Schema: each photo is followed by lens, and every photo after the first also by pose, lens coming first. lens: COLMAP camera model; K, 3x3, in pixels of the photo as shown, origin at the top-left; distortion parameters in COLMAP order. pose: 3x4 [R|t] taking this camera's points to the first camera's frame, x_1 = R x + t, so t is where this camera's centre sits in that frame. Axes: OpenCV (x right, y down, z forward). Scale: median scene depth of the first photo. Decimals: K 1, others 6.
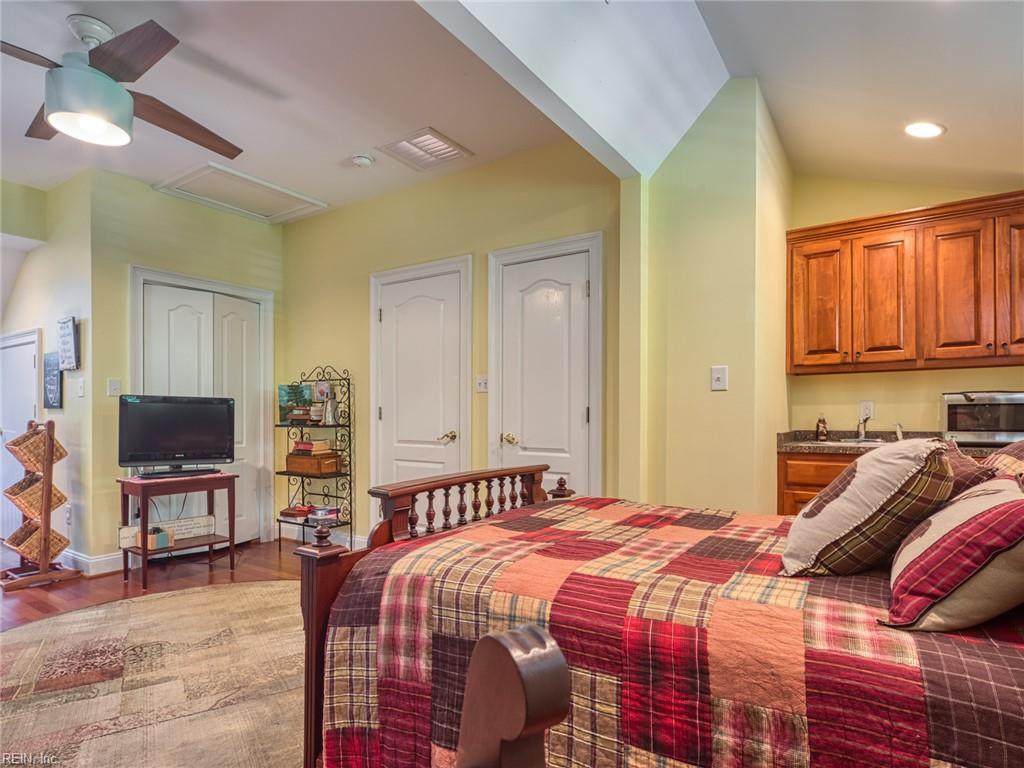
lens RADIAL K [[572.6, 0, 503.2], [0, 572.6, 410.6], [0, 0, 1]] dist [0.001635, -0.026638]
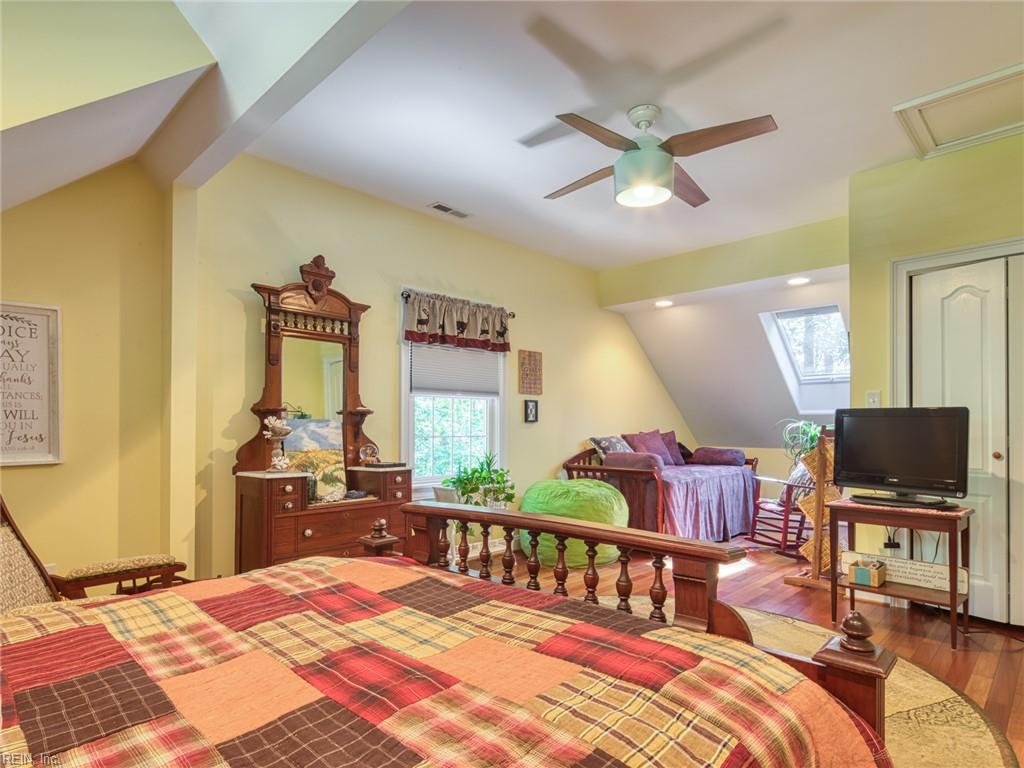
lens RADIAL K [[572.6, 0, 503.2], [0, 572.6, 410.6], [0, 0, 1]] dist [0.001635, -0.026638]
pose [[-0.179195, -0.030695, -0.983335, 0.701988], [0.001301, 0.999505, -0.031437, 0.009215], [0.983813, -0.006913, -0.179067, 1.251255]]
